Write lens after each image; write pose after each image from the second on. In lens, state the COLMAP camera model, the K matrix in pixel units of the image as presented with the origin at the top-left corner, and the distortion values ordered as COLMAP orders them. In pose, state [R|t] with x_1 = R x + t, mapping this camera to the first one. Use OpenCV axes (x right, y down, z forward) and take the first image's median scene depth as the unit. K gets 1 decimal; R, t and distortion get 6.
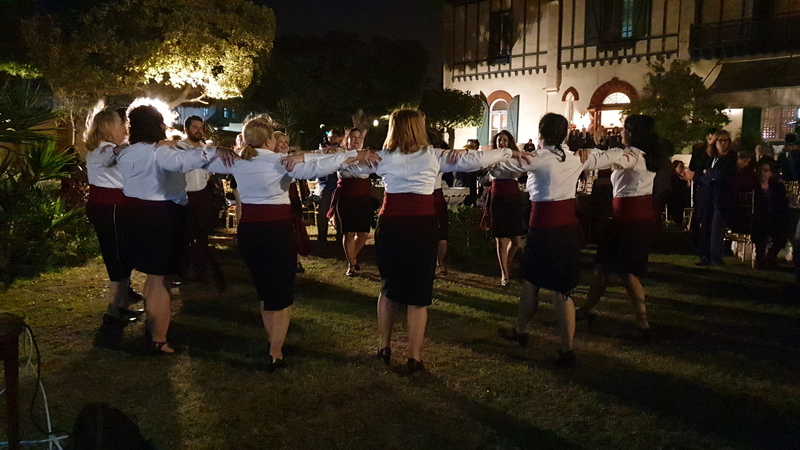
lens RADIAL K [[642.7, 0, 413.6], [0, 642.7, 223.6], [0, 0, 1]] dist [0.102606, -0.245532]
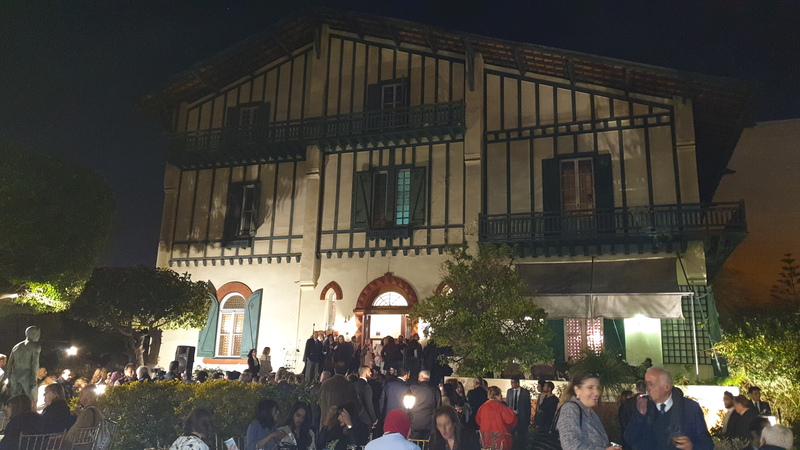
lens RADIAL K [[642.7, 0, 413.6], [0, 642.7, 223.6], [0, 0, 1]] dist [0.102606, -0.245532]
pose [[0.920828, 0.106256, 0.375213, 0.038715], [0.020536, 0.947615, -0.318753, -0.031530], [-0.389427, 0.301222, 0.870409, 0.278223]]
